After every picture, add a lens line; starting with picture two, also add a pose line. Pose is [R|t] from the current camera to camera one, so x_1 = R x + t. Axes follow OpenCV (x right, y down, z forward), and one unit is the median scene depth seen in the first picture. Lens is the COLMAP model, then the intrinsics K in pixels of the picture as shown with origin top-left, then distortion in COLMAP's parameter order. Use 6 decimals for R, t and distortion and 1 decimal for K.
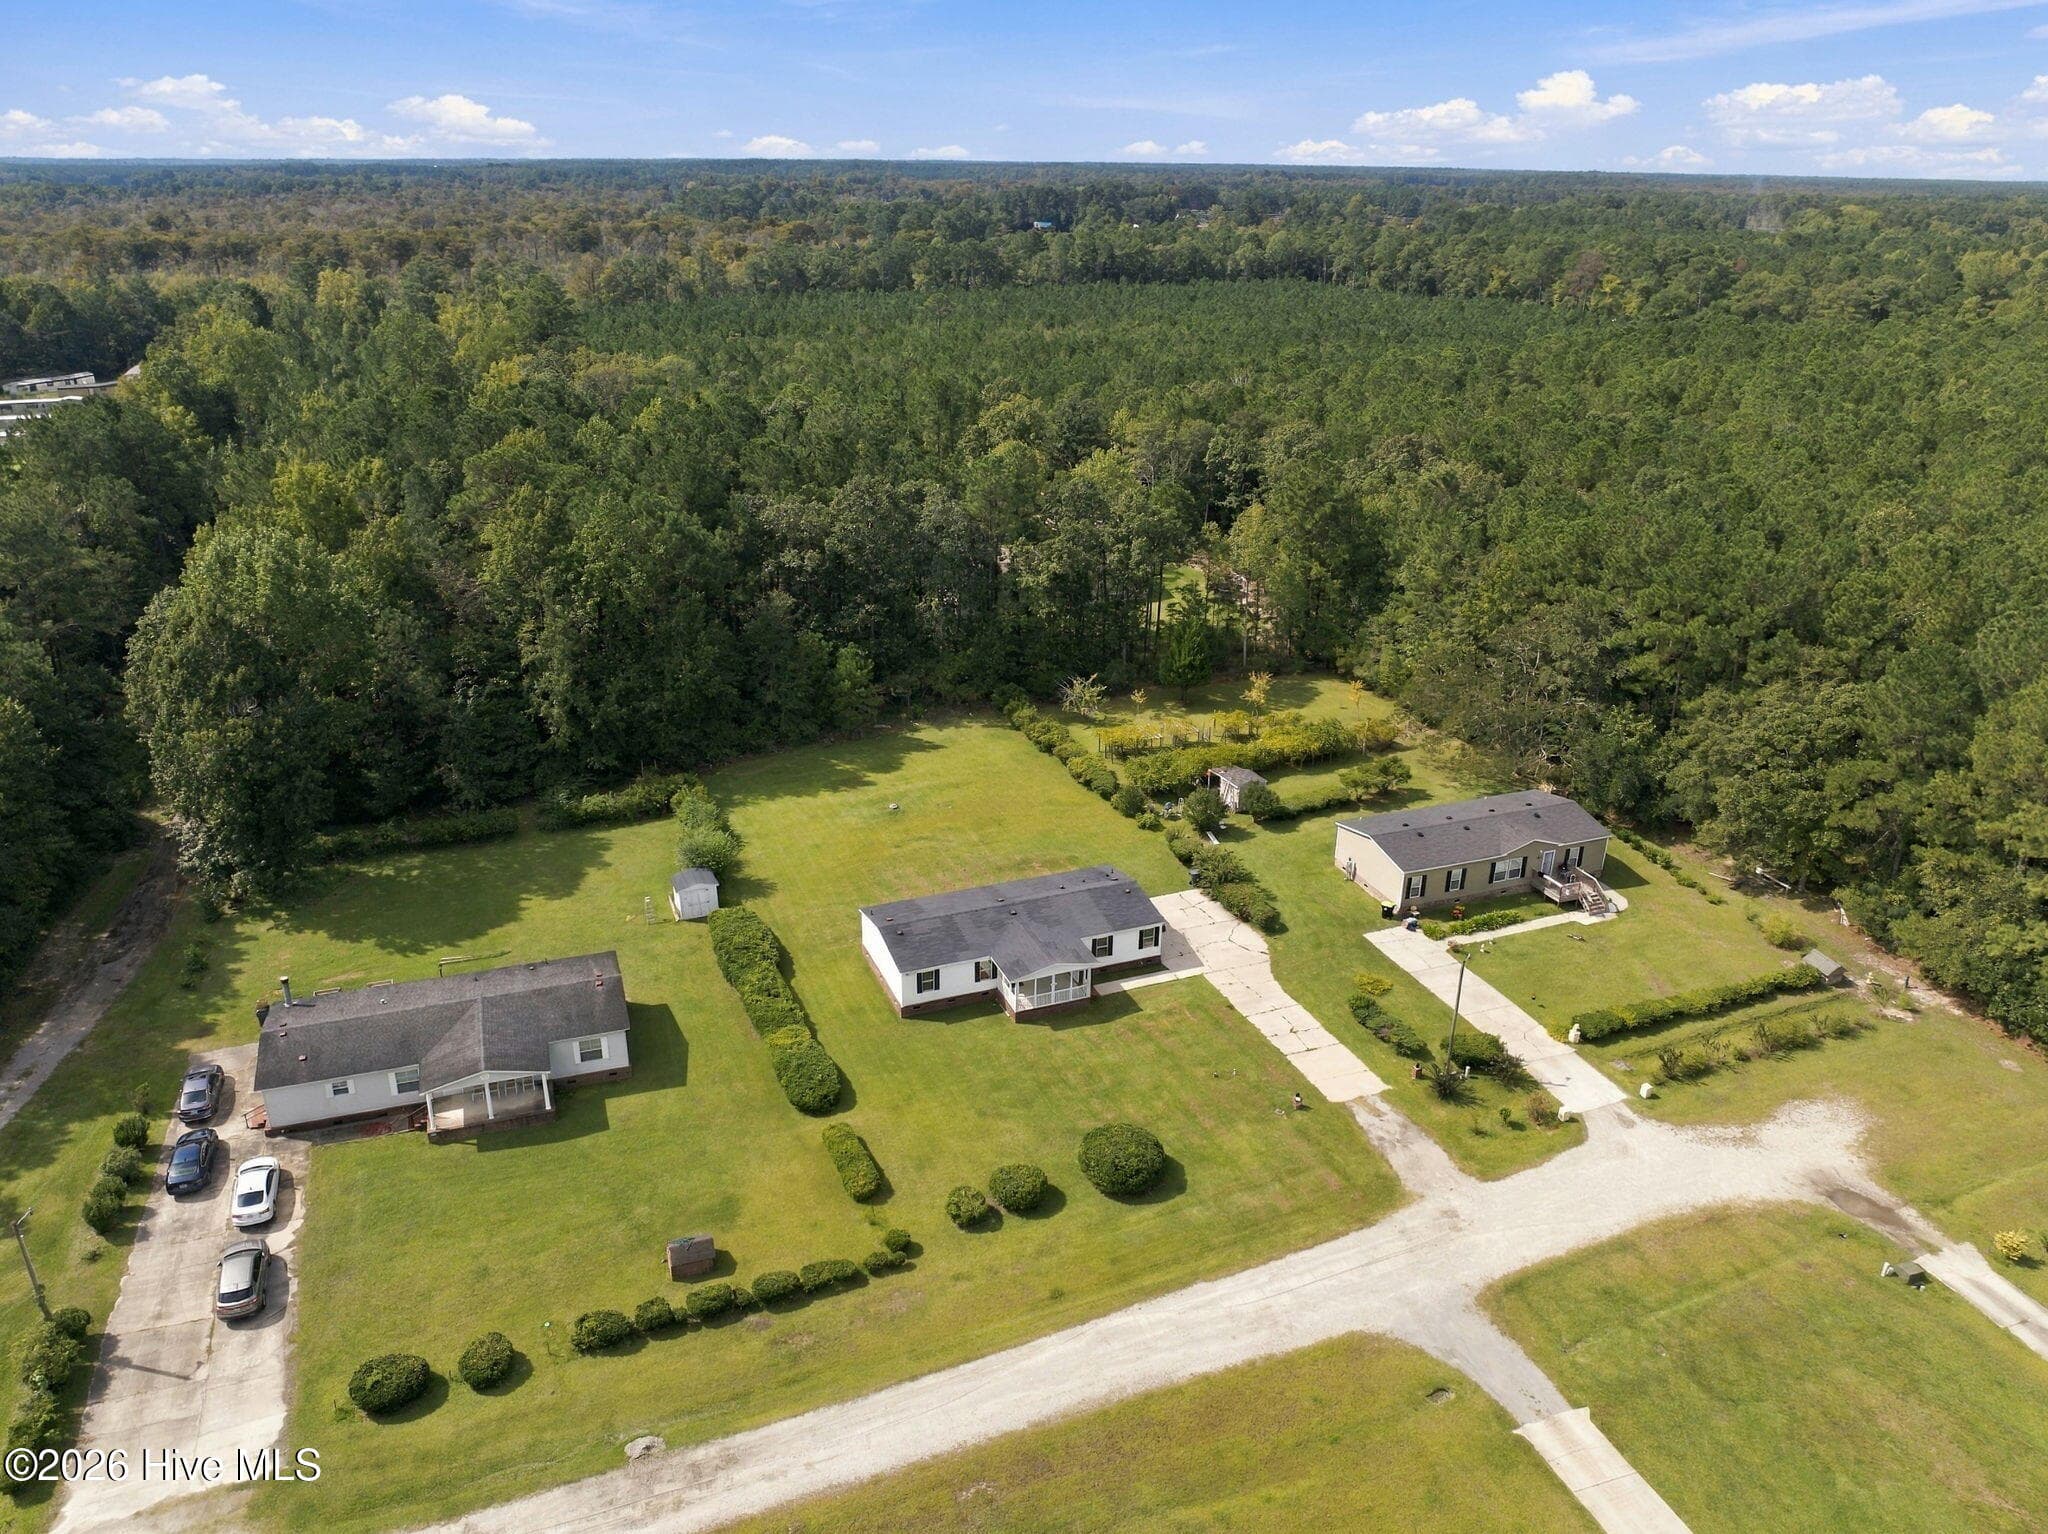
lens RADIAL K [[1447.2, 0, 1010.0], [0, 1447.2, 719.4], [0, 0, 1]] dist [-0.034424, -0.007611]
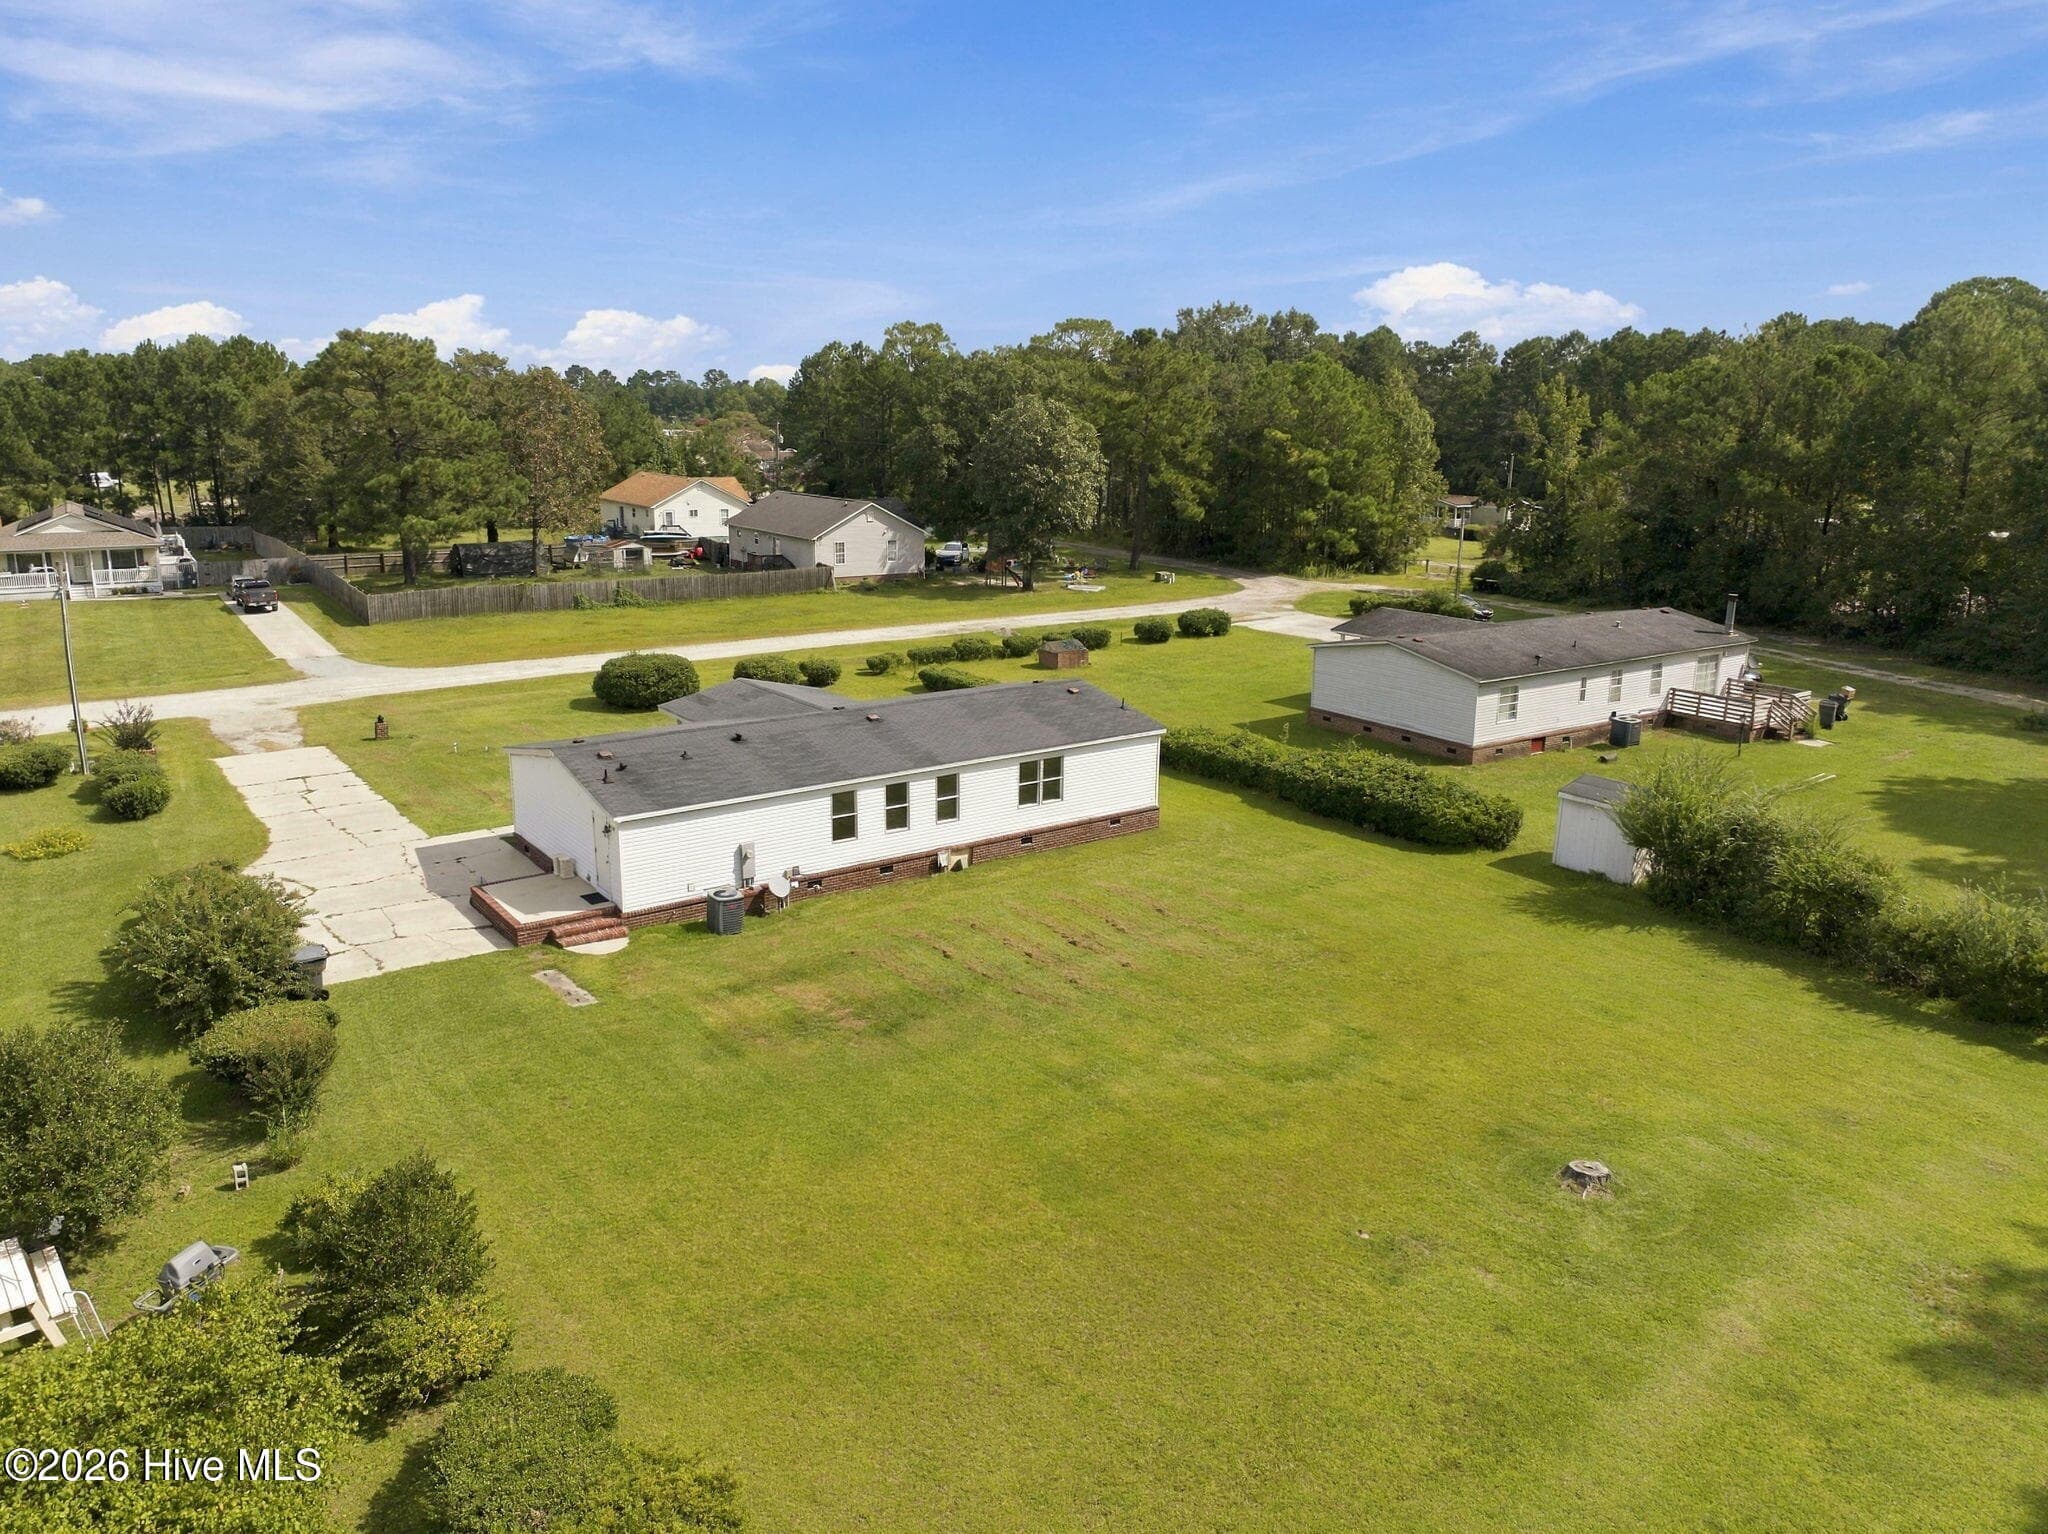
lens RADIAL K [[1447.2, 0, 1010.0], [0, 1447.2, 719.4], [0, 0, 1]] dist [-0.034424, -0.007611]
pose [[-0.967381, 0.035402, -0.250839, 0.070385], [-0.108388, 0.837133, 0.536153, -0.130885], [0.228966, 0.545852, -0.805990, 1.463770]]
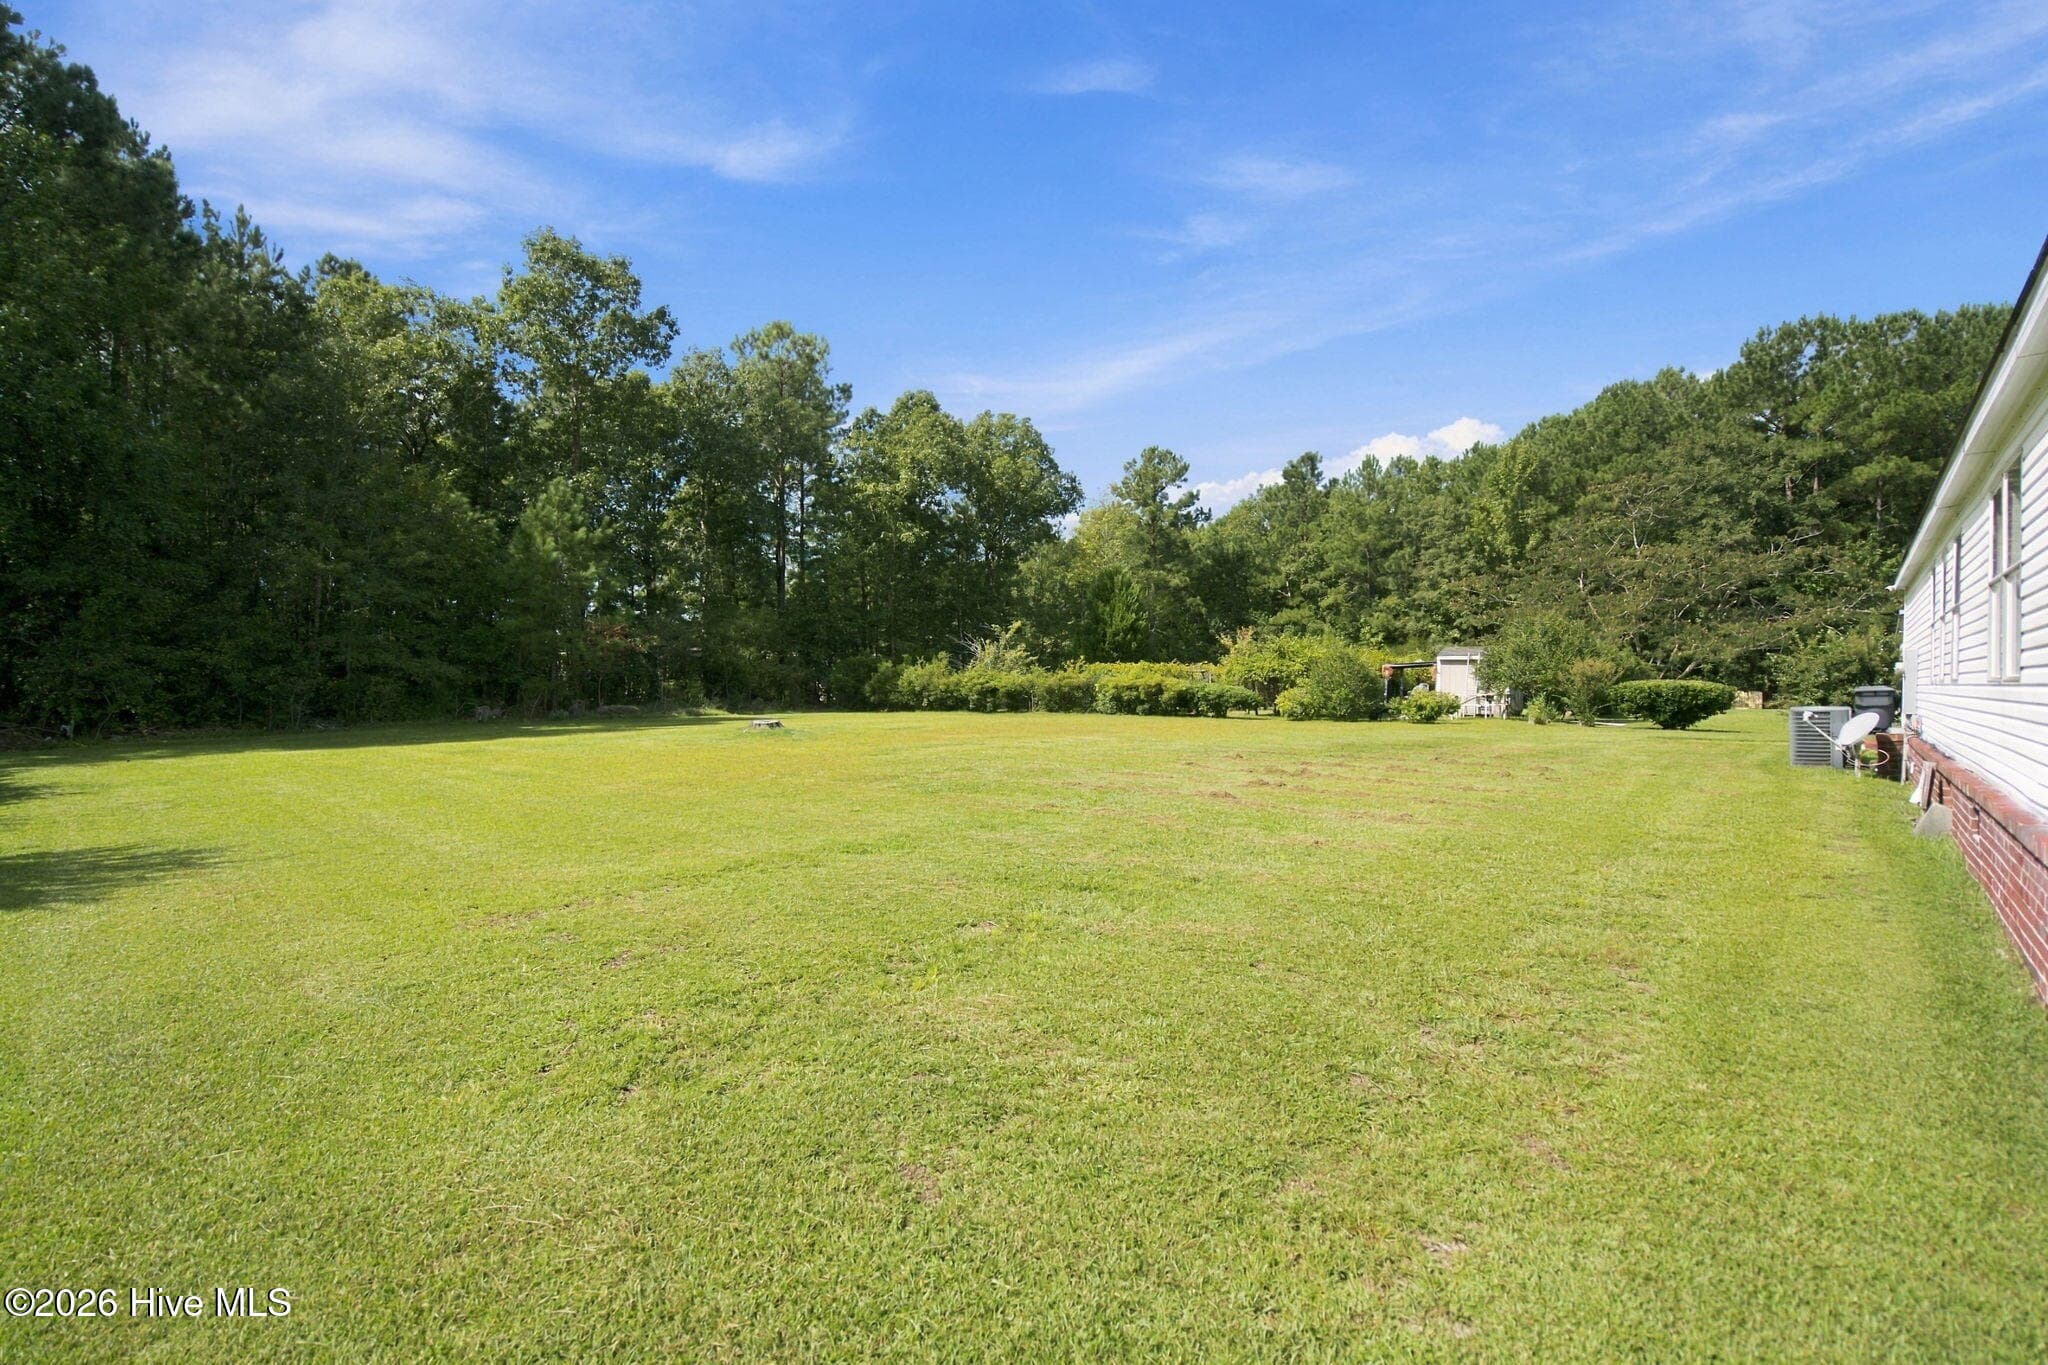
lens RADIAL K [[921.9, 0, 1024.0], [0, 921.9, 682.5], [0, 0, 1]] dist [0.007778, -0.000154]
pose [[0.893241, -0.004814, 0.449553, -0.158224], [0.163414, 0.935024, -0.314684, 0.163067], [-0.418828, 0.354552, 0.835988, 1.060471]]
